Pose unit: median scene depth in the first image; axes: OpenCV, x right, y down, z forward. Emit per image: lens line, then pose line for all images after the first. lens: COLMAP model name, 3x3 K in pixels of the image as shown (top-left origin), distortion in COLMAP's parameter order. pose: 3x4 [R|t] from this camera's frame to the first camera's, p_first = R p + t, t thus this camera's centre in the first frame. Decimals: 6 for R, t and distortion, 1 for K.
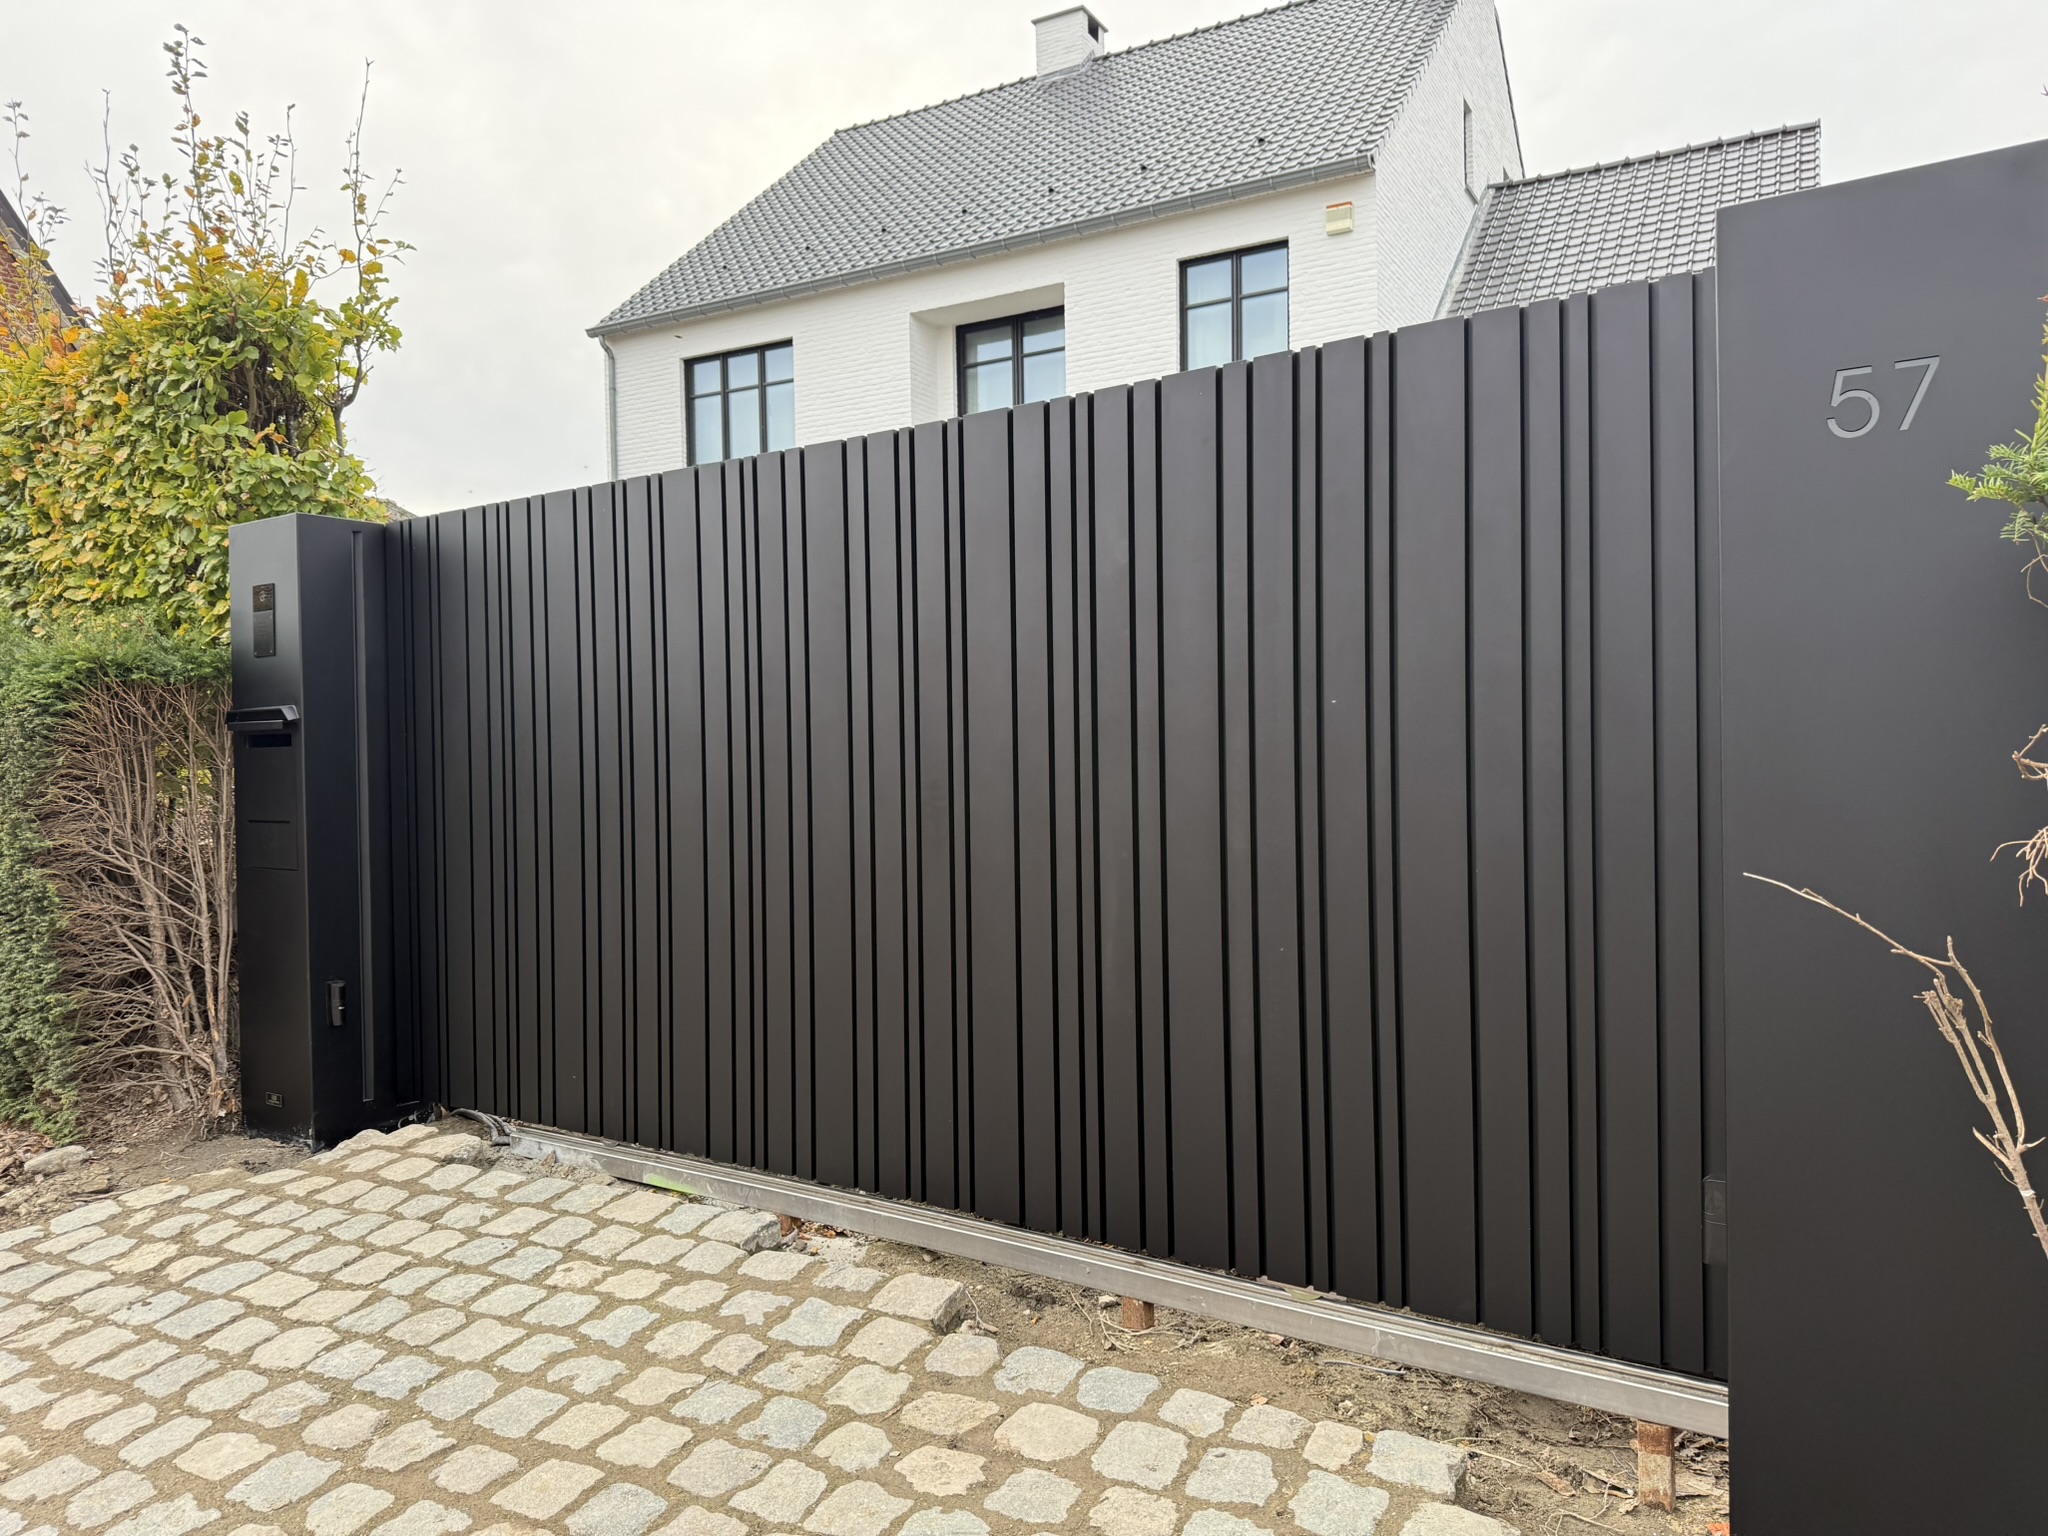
lens RADIAL K [[1453.8, 0, 1034.6], [0, 1453.8, 782.4], [0, 0, 1]] dist [0.013476, -0.004025]
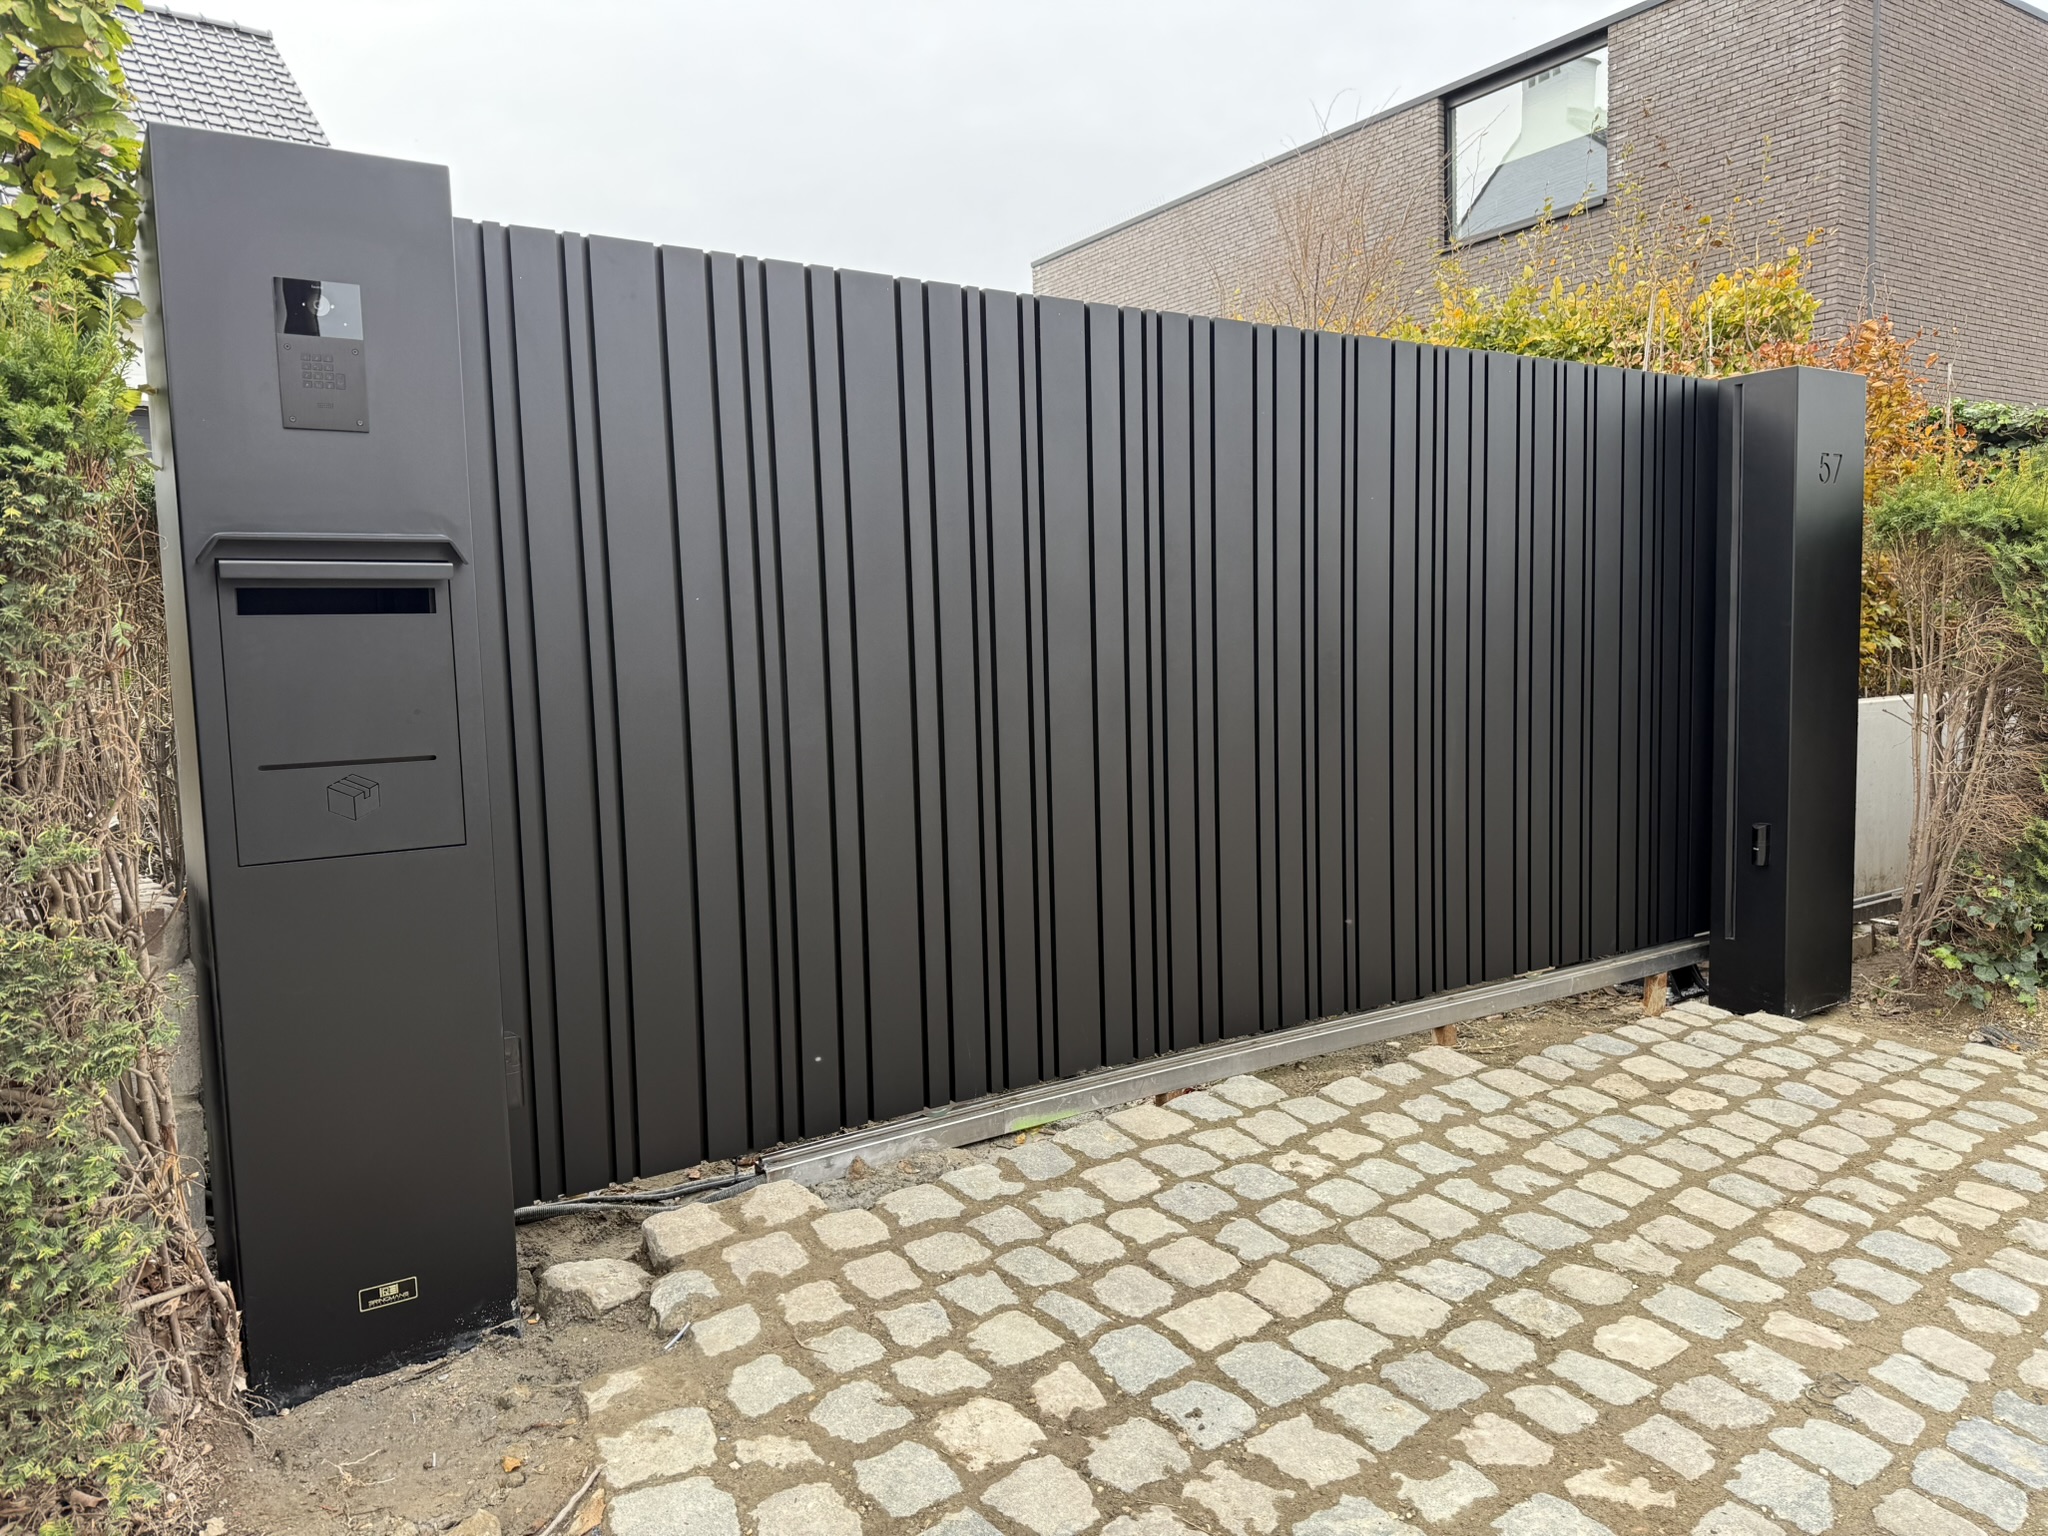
lens RADIAL K [[1453.8, 0, 1030.9], [0, 1453.8, 761.8], [0, 0, 1]] dist [0.013476, -0.004025]
pose [[0.343798, -0.065636, 0.936747, -1.269928], [0.032329, 0.997790, 0.058048, 0.015986], [-0.938487, 0.010327, 0.345160, 0.854353]]
